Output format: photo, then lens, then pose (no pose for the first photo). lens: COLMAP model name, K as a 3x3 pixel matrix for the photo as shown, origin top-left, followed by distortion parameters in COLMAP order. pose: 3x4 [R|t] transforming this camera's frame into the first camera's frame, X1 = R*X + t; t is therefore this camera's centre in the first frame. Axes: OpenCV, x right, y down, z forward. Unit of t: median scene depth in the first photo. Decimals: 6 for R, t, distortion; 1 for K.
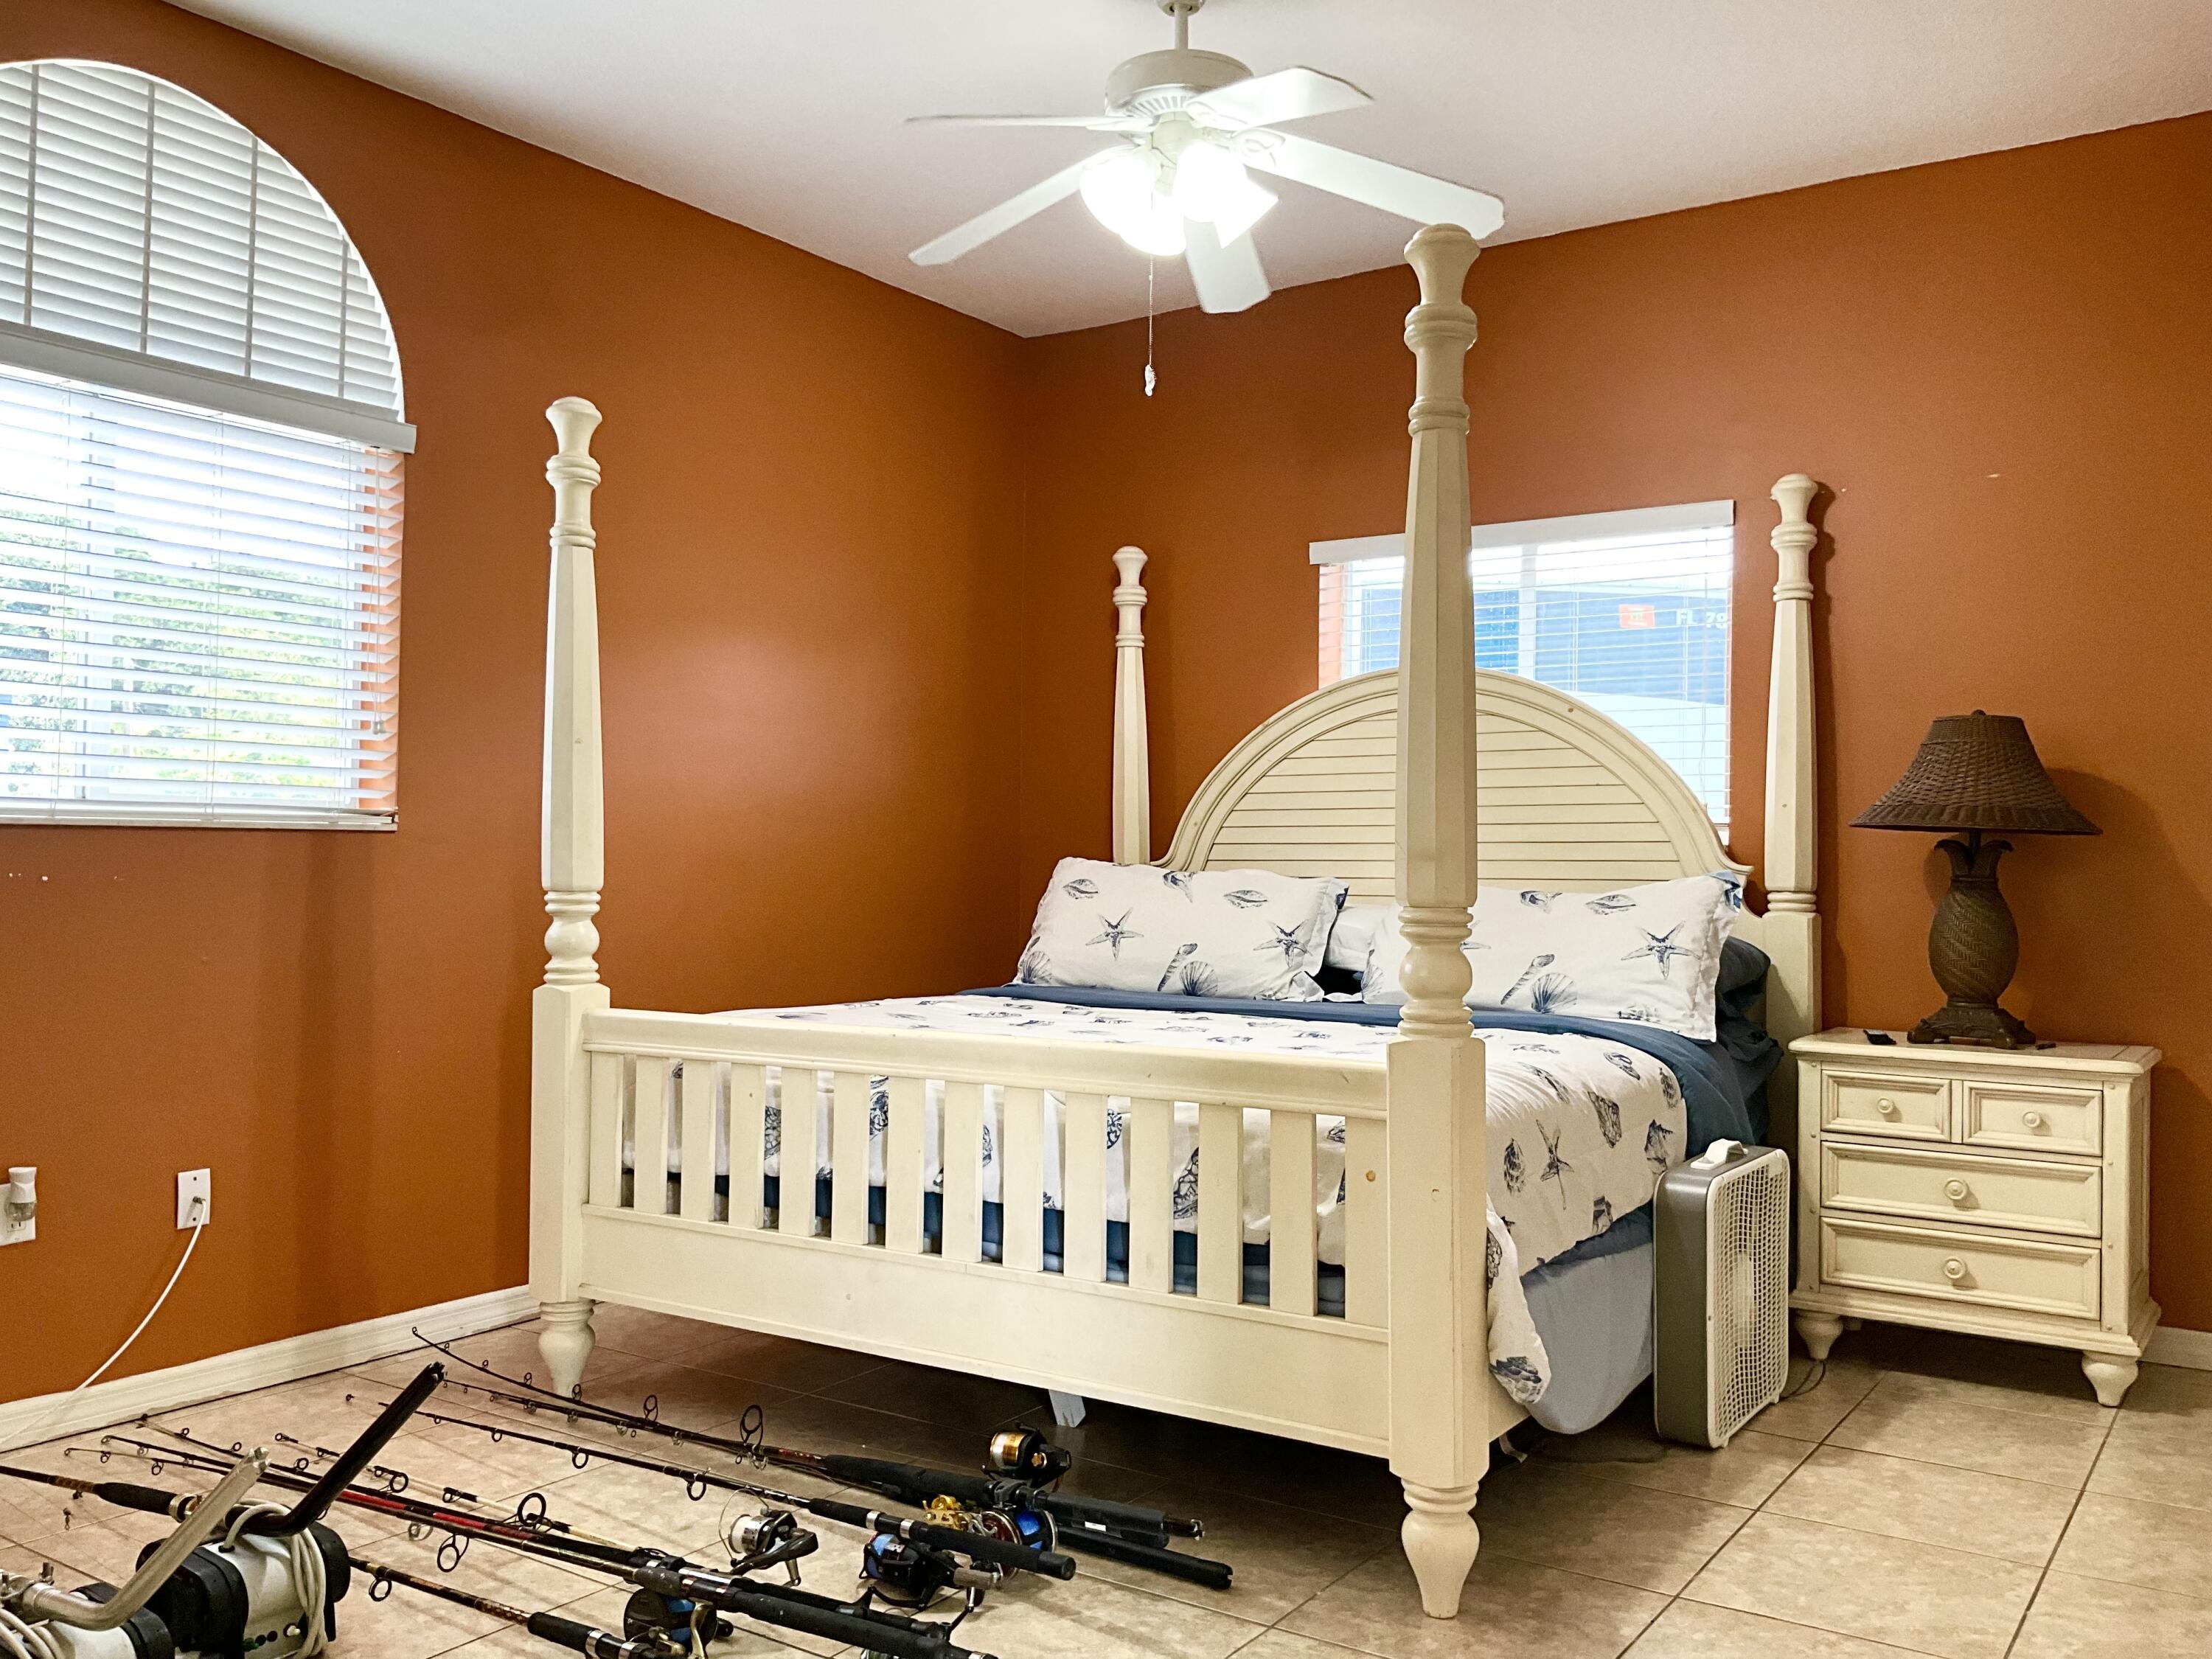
lens RADIAL K [[1836.6, 0, 1102.3], [0, 1836.6, 823.2], [0, 0, 1]] dist [0.086272, -0.165728]
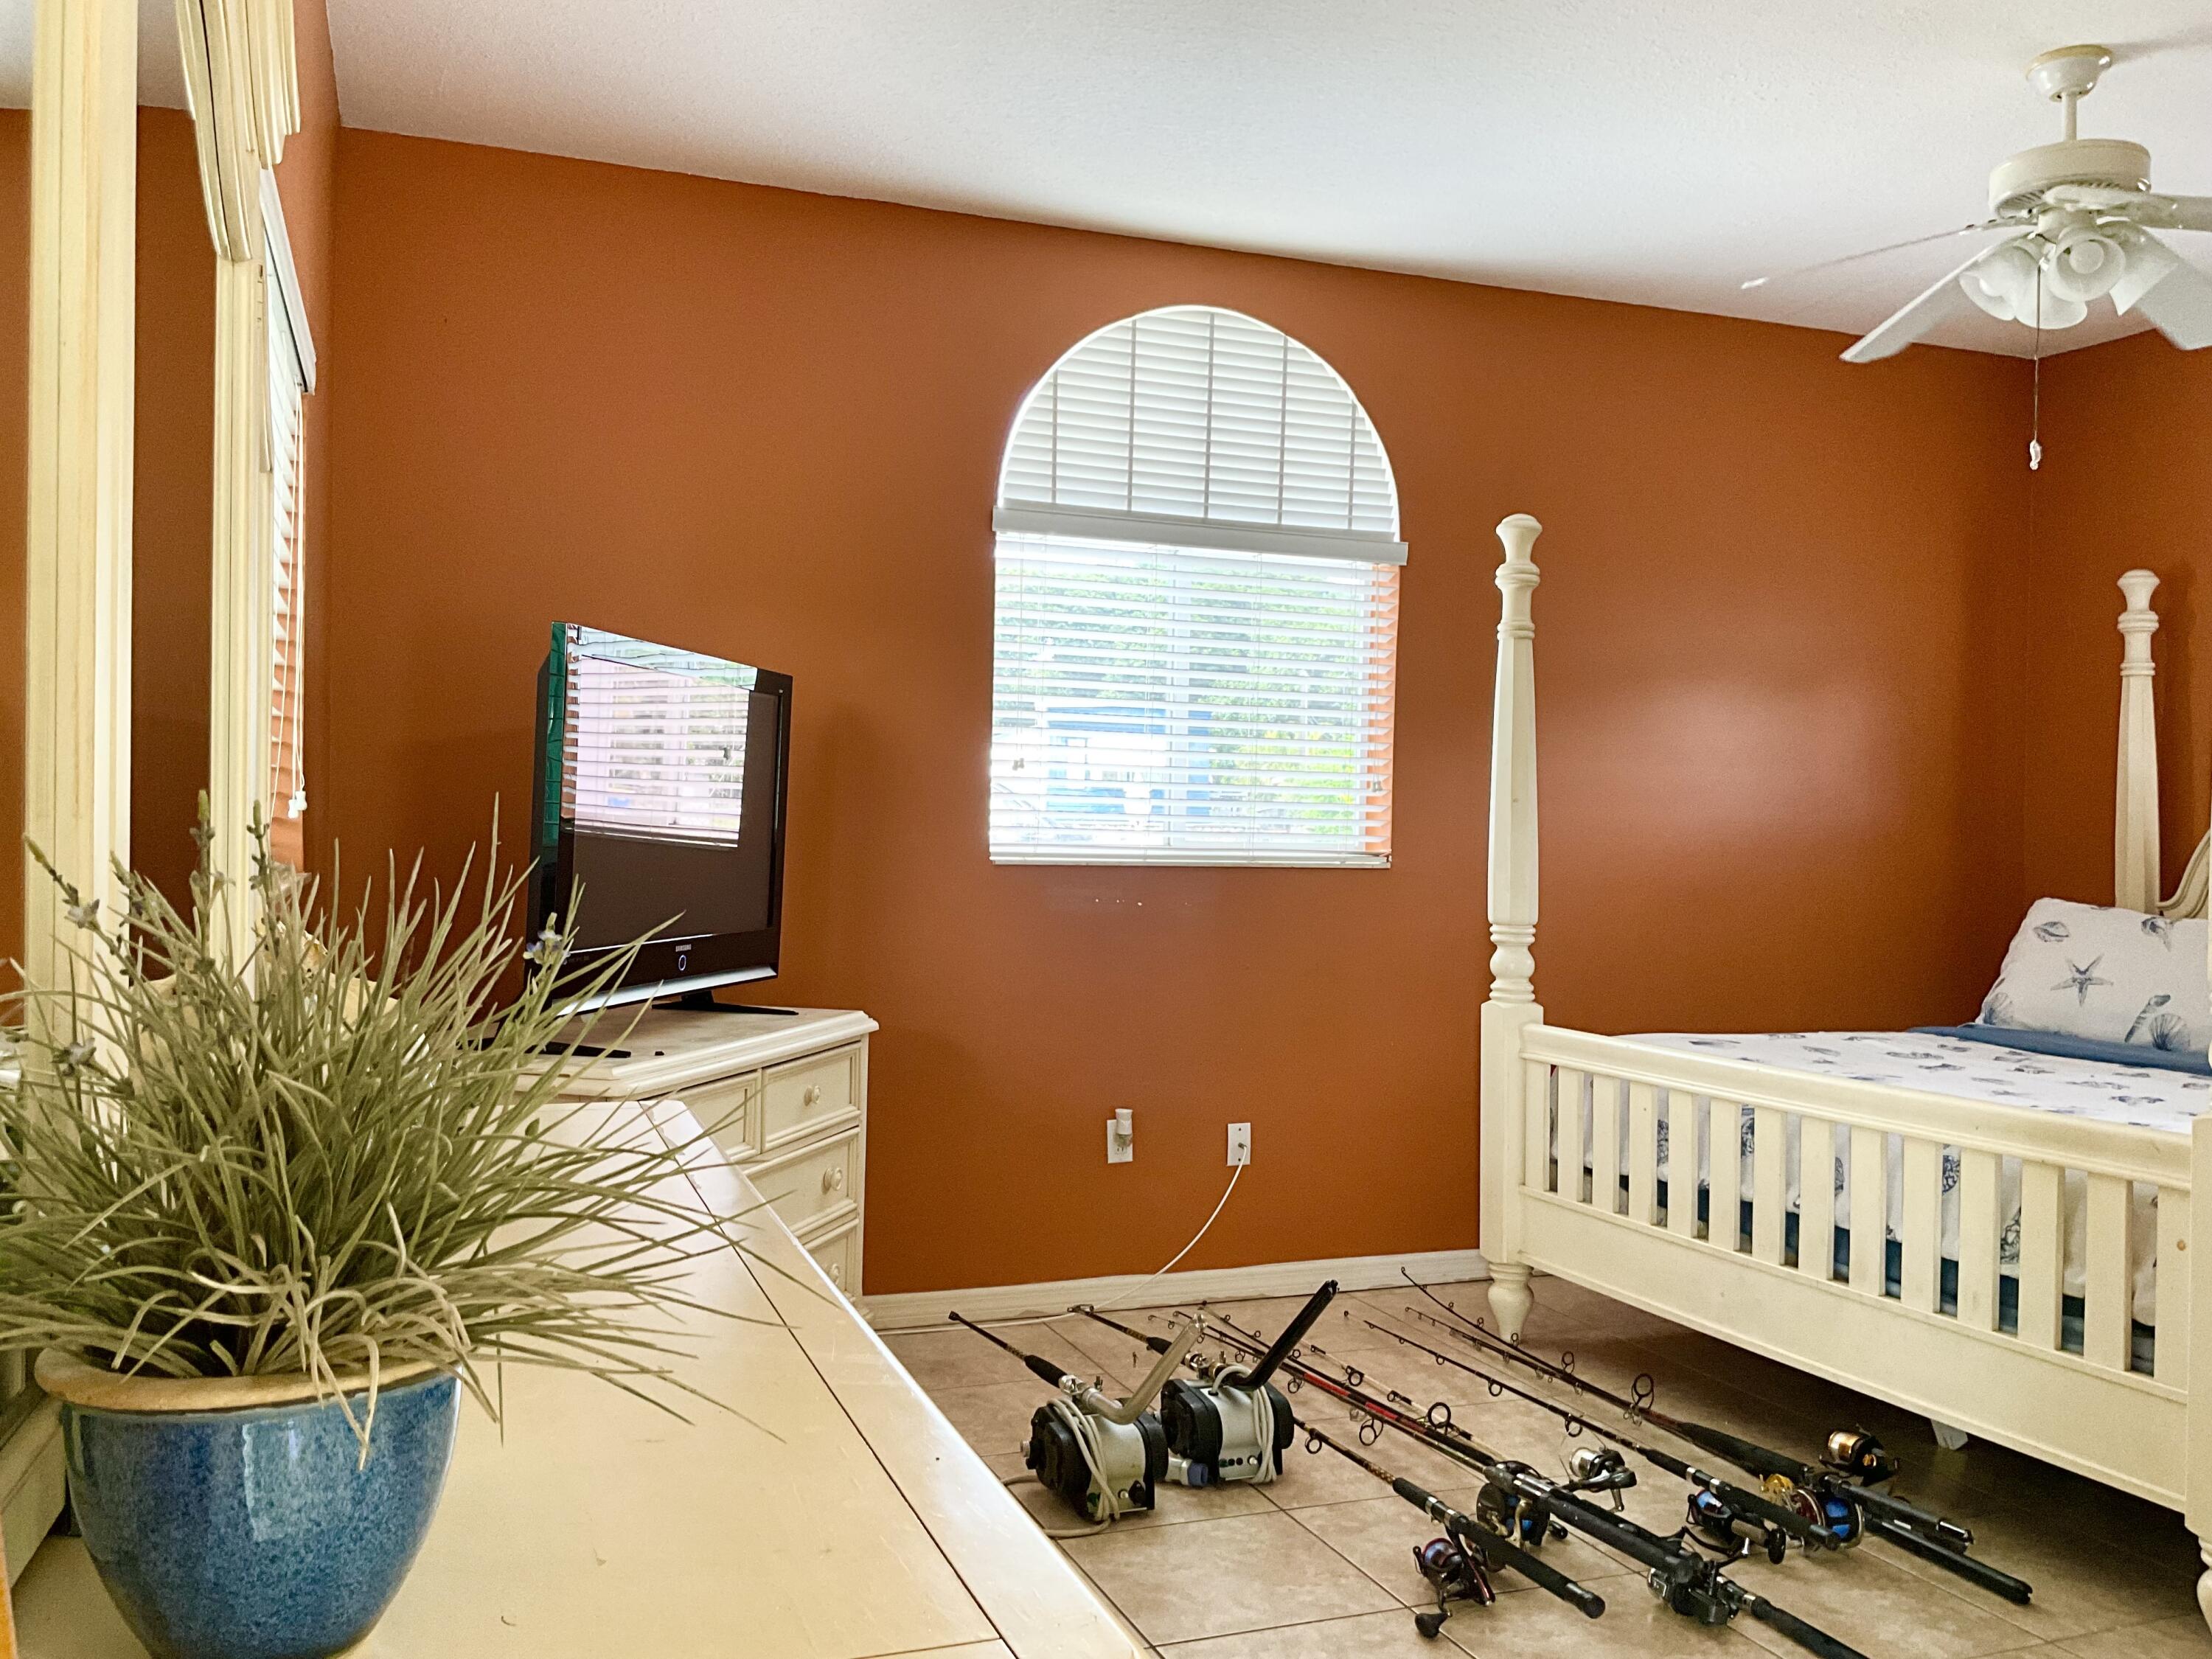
lens RADIAL K [[1836.6, 0, 1102.3], [0, 1836.6, 823.2], [0, 0, 1]] dist [0.086272, -0.165728]
pose [[0.825308, 0.006062, -0.564651, 0.190254], [-0.002428, 0.999971, 0.007186, -0.041681], [0.564678, -0.004560, 0.825299, -0.161110]]
